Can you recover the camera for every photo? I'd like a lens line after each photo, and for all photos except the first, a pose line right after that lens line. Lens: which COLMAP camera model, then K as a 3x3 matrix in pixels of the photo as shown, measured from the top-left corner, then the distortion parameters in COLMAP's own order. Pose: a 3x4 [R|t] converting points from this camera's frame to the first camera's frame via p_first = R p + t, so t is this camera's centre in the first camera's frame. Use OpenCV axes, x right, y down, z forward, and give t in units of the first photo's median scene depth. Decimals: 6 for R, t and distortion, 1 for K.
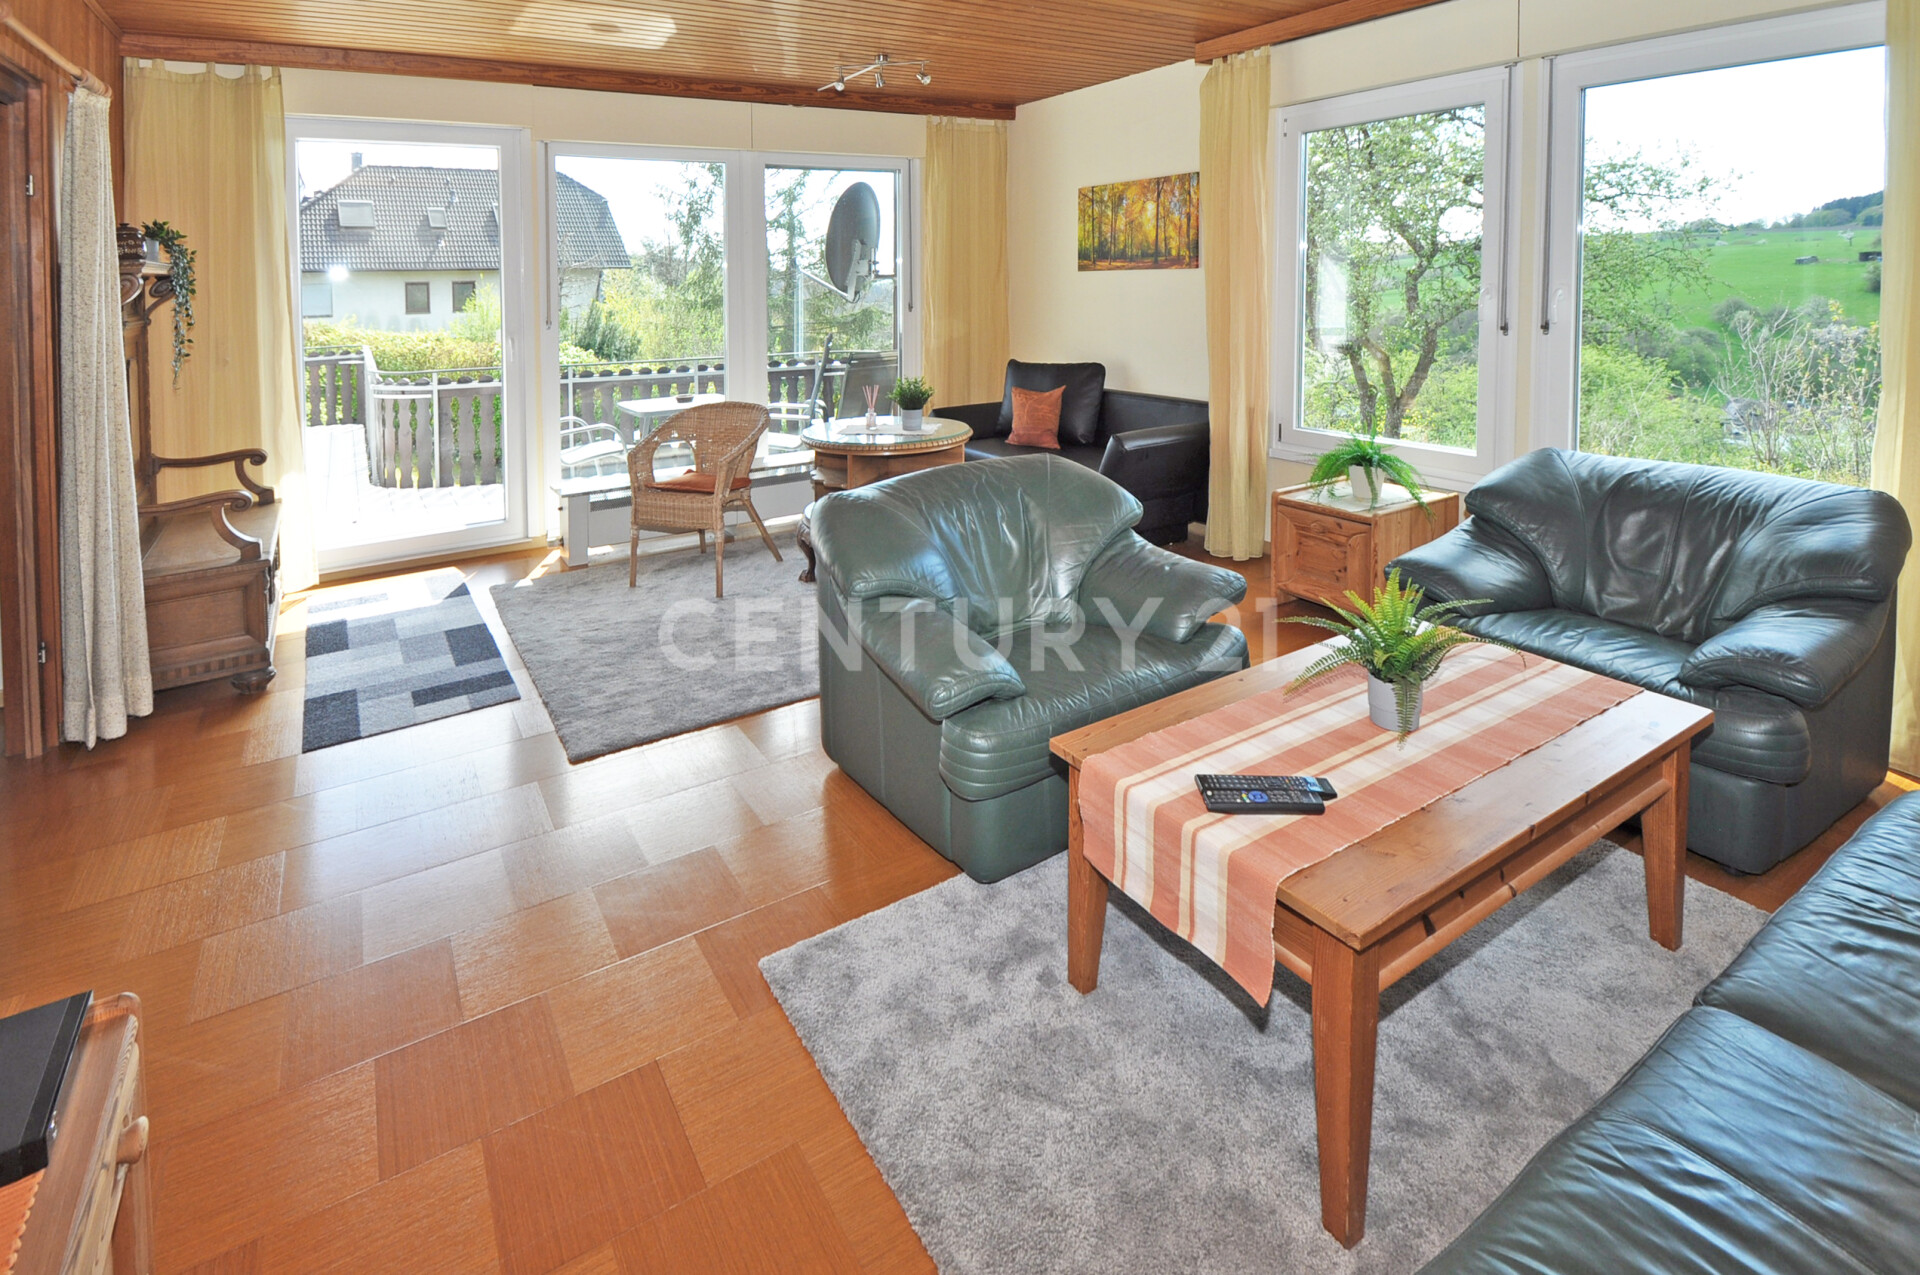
lens RADIAL K [[891.0, 0, 960.0], [0, 891.0, 637.5], [0, 0, 1]] dist [-0.002374, -0.000564]
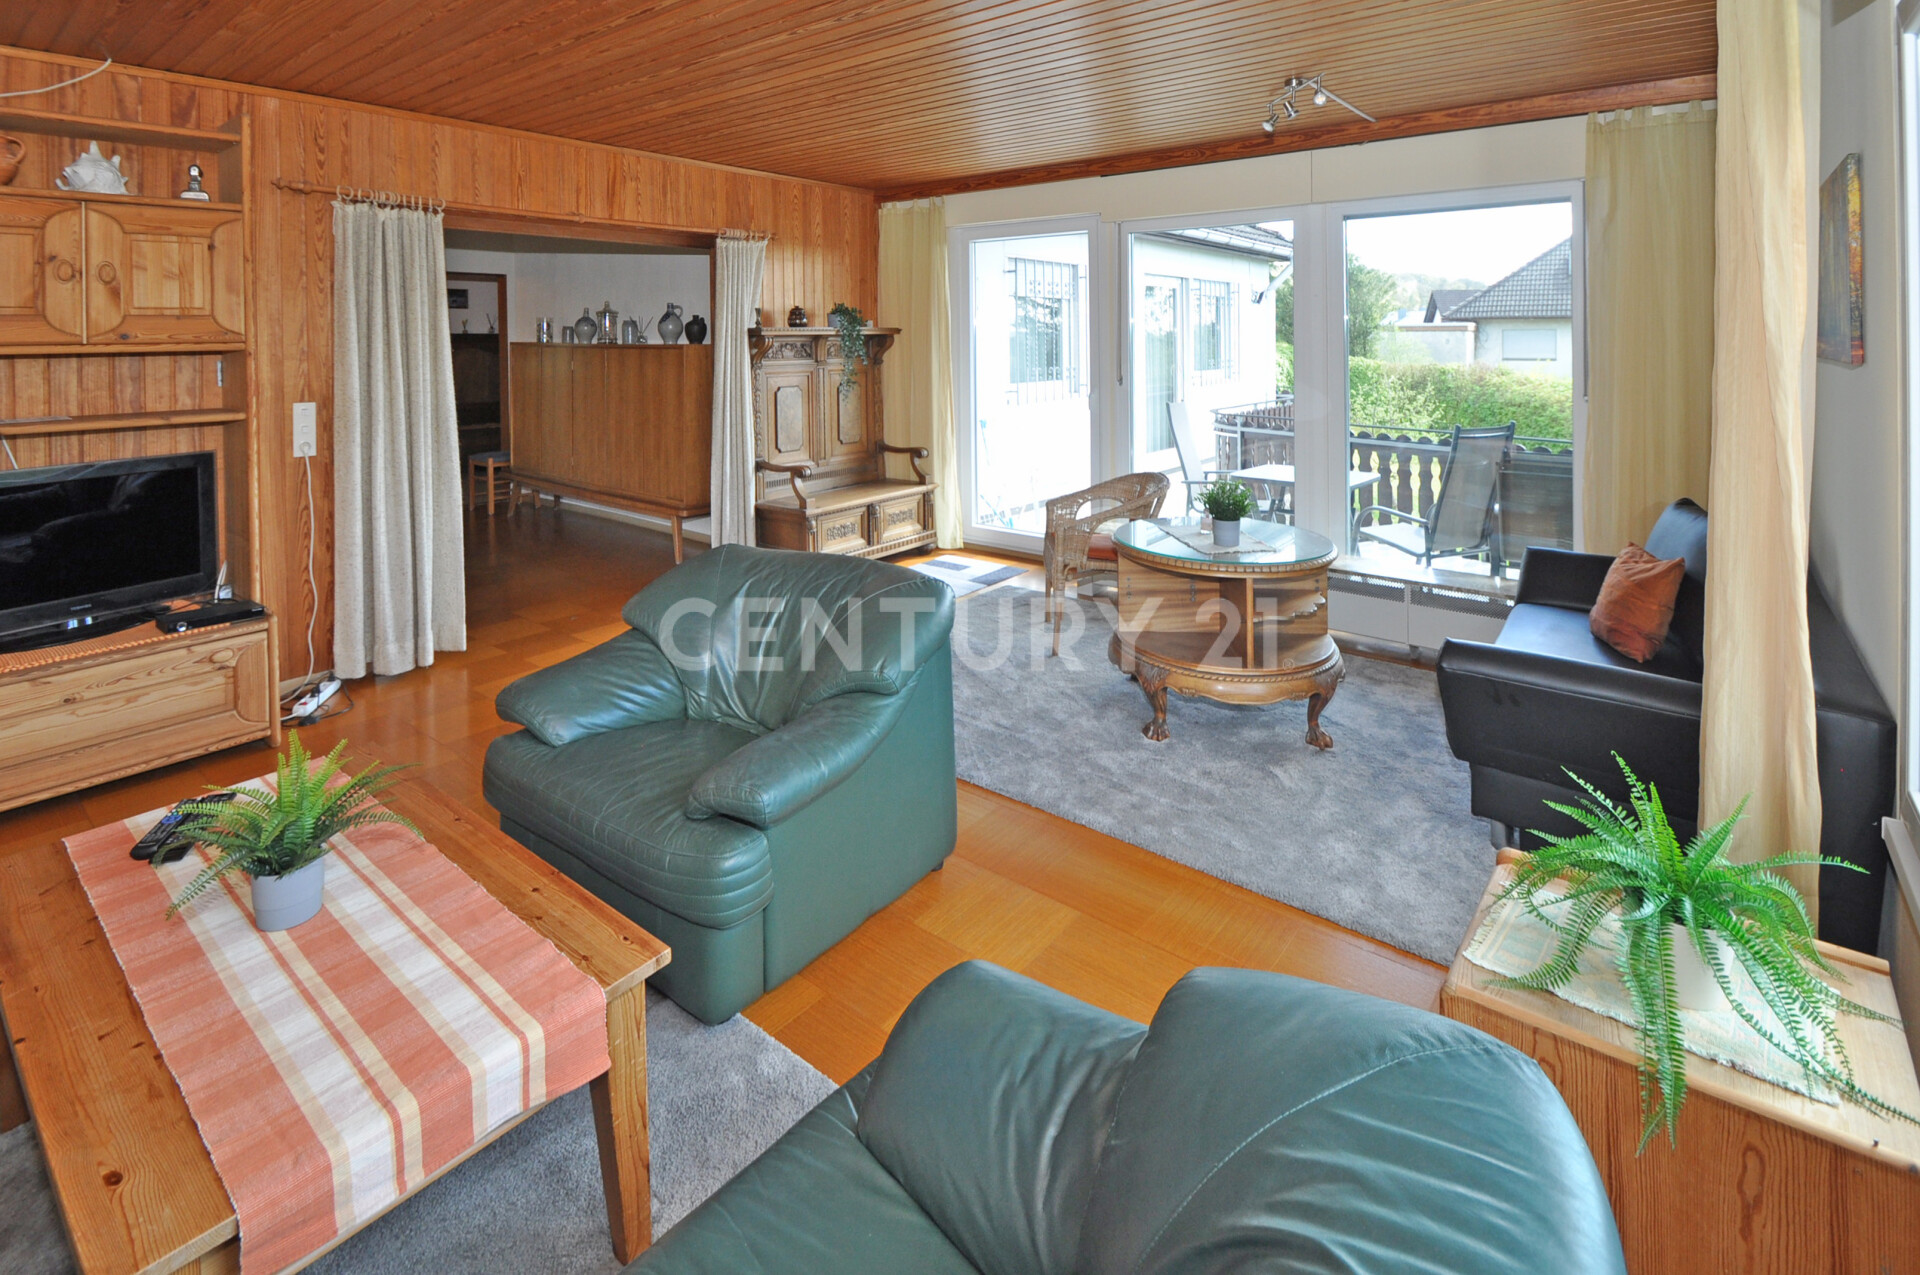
lens RADIAL K [[891.0, 0, 960.0], [0, 891.0, 637.5], [0, 0, 1]] dist [-0.002374, -0.000564]
pose [[0.316784, 0.324428, -0.891288, 0.669912], [-0.360724, 0.910283, 0.203132, -0.249084], [0.877226, 0.257159, 0.405392, 0.531584]]
